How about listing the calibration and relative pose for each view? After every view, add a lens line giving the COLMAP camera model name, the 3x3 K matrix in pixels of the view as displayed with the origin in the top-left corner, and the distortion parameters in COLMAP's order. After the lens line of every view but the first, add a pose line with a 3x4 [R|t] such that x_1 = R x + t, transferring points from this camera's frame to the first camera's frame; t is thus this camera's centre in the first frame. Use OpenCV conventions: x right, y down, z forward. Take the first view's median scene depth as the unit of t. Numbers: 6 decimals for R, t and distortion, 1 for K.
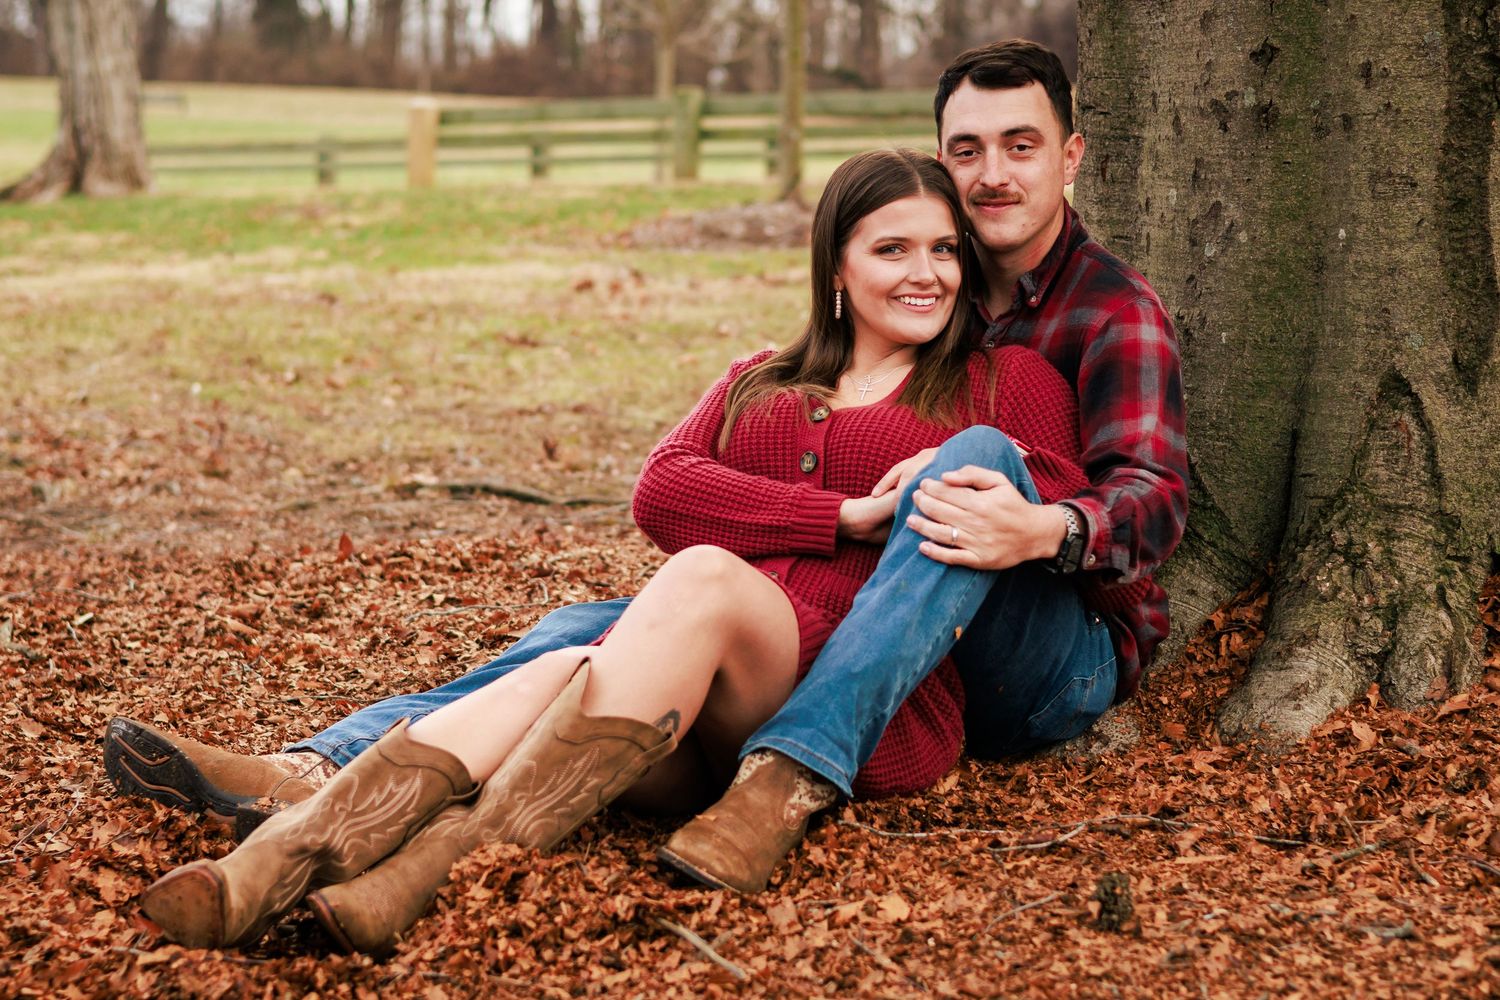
lens RADIAL K [[3566.4, 0, 750.0], [0, 3566.4, 500.0], [0, 0, 1]] dist [0.011294, 0.189304]
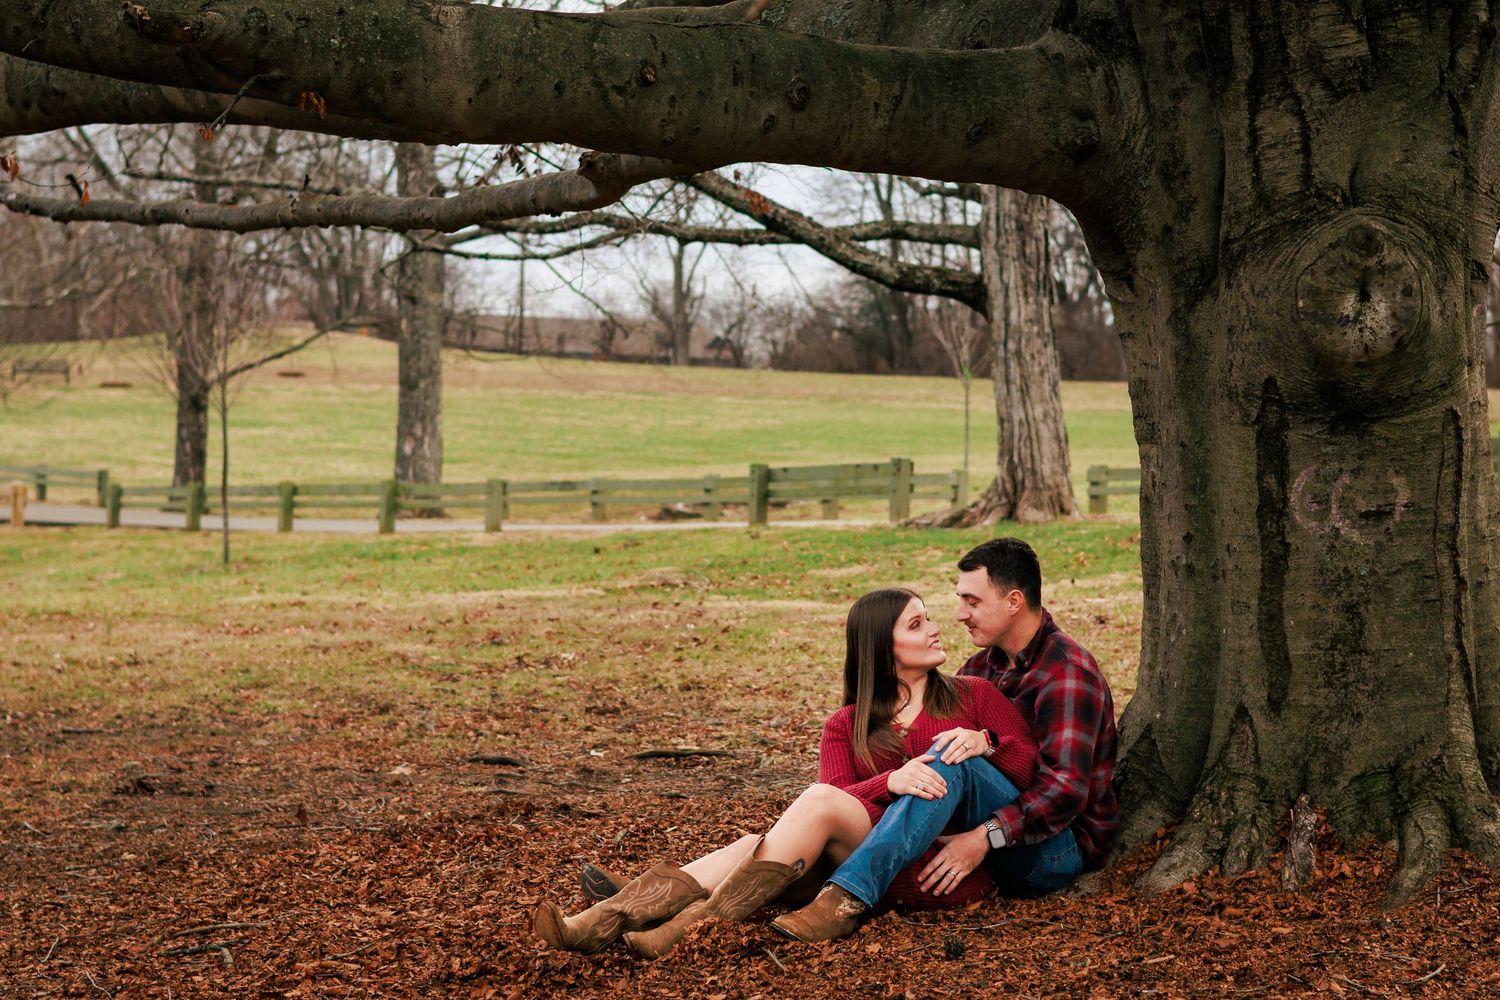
lens RADIAL K [[3566.4, 0, 750.0], [0, 3566.4, 500.0], [0, 0, 1]] dist [0.011294, 0.189304]
pose [[0.953462, -0.008778, -0.301384, 0.517552], [-0.015409, 0.996851, -0.077784, 0.008353], [0.301118, 0.078808, 0.950325, -0.934318]]
